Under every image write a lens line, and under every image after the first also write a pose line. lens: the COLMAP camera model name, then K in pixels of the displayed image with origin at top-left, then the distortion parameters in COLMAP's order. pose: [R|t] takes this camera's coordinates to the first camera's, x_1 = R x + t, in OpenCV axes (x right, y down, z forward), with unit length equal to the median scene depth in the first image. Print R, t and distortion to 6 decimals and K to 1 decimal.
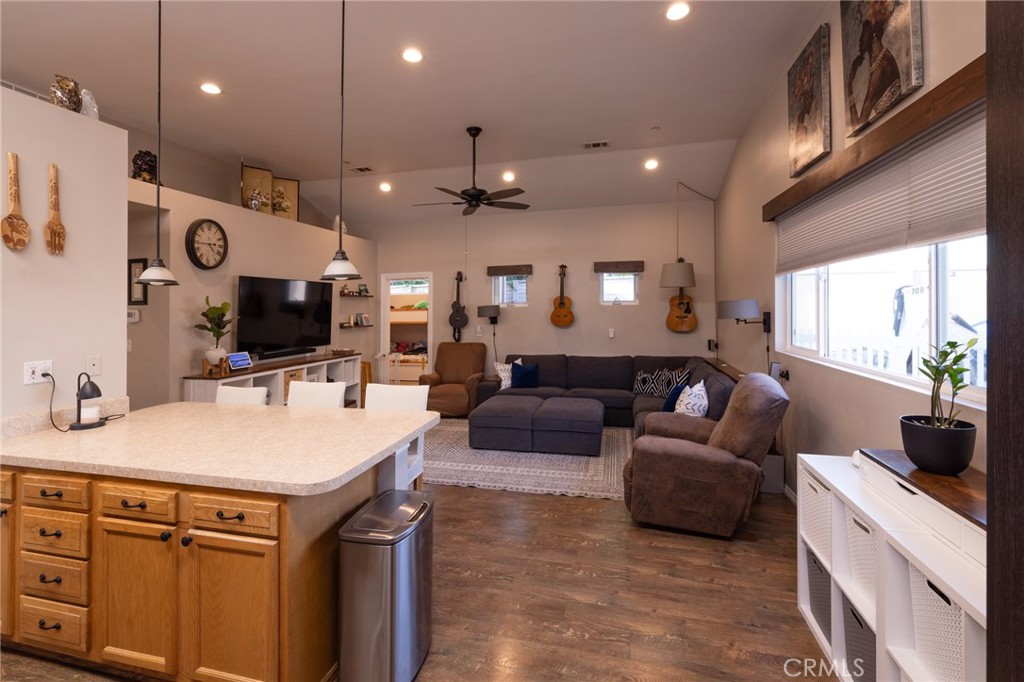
lens RADIAL K [[426.8, 0, 490.3], [0, 426.8, 305.4], [0, 0, 1]] dist [0.000192, -0.000040]
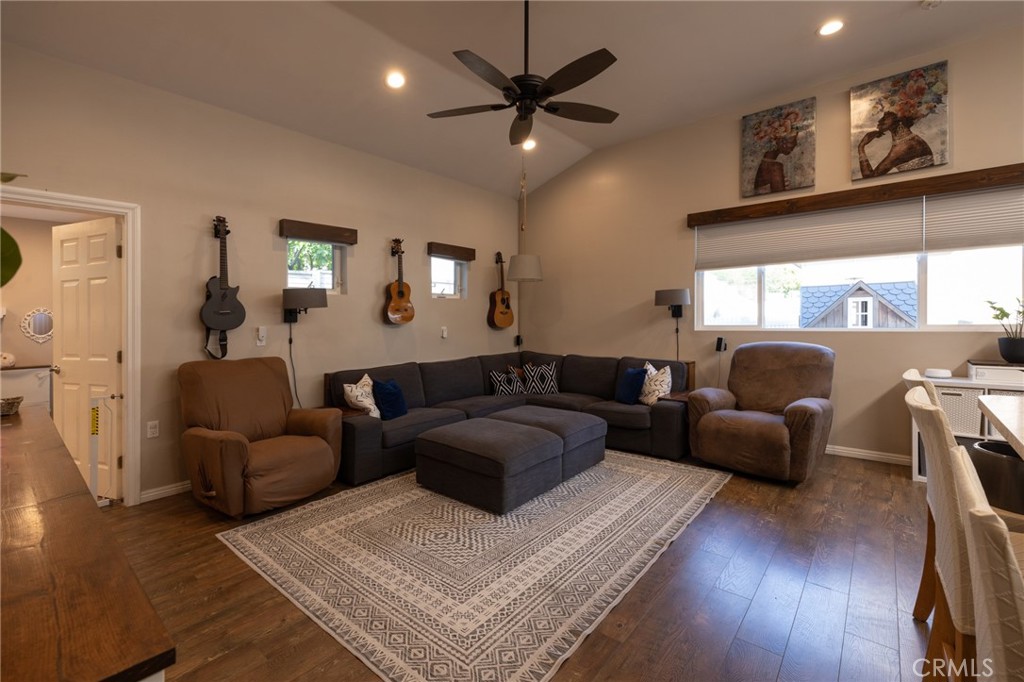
lens RADIAL K [[441.4, 0, 511.3], [0, 441.4, 318.3], [0, 0, 1]] dist [0.001016, 0.000121]
pose [[0.436429, 0.008459, 0.899699, -0.477239], [-0.001471, 0.999961, -0.008688, 0.051660], [-0.899738, 0.002468, 0.436424, 0.573523]]
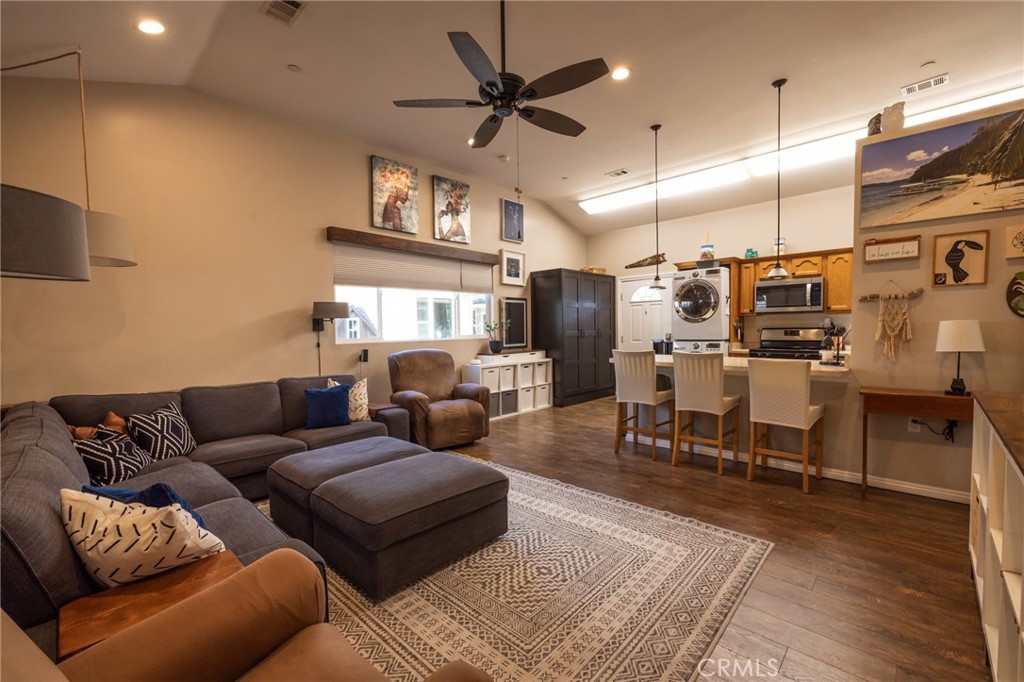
lens RADIAL K [[446.3, 0, 495.5], [0, 446.3, 344.7], [0, 0, 1]] dist [-0.000819, -0.000085]
pose [[-0.875448, 0.011664, 0.483171, -0.256479], [0.023980, 0.999526, 0.019321, 0.059011], [-0.482717, 0.028501, -0.875313, 1.204538]]
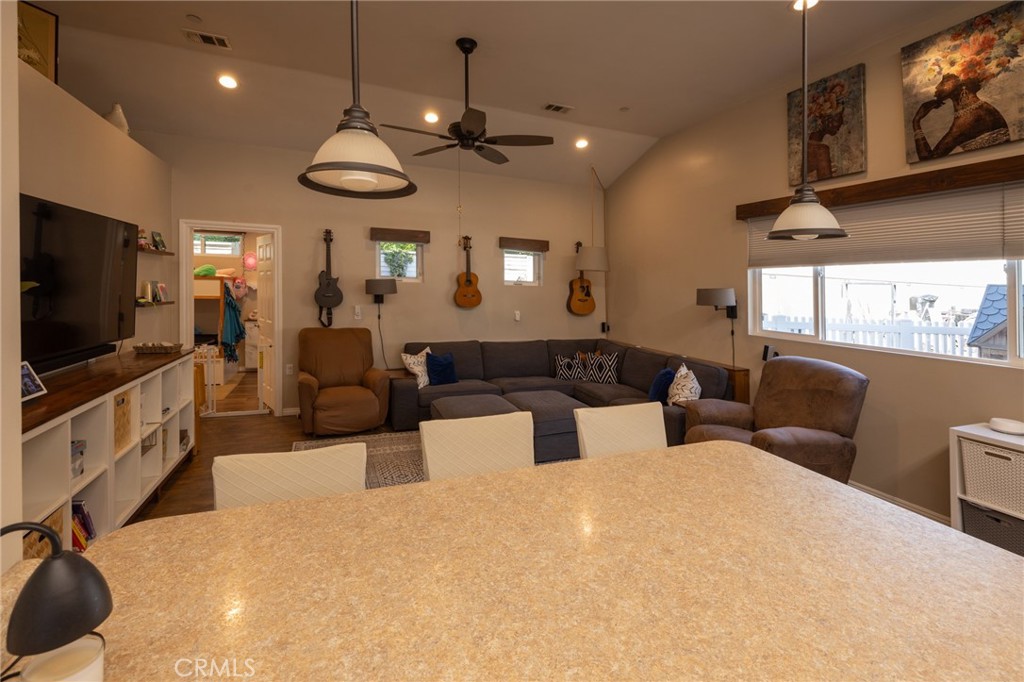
lens RADIAL K [[453.2, 0, 512.0], [0, 453.2, 293.2], [0, 0, 1]] dist [0.000587, -0.000103]
pose [[0.801976, 0.029931, 0.596606, -0.346596], [-0.046658, 0.998831, 0.012610, 0.005151], [-0.595531, -0.037949, 0.802435, 0.244929]]
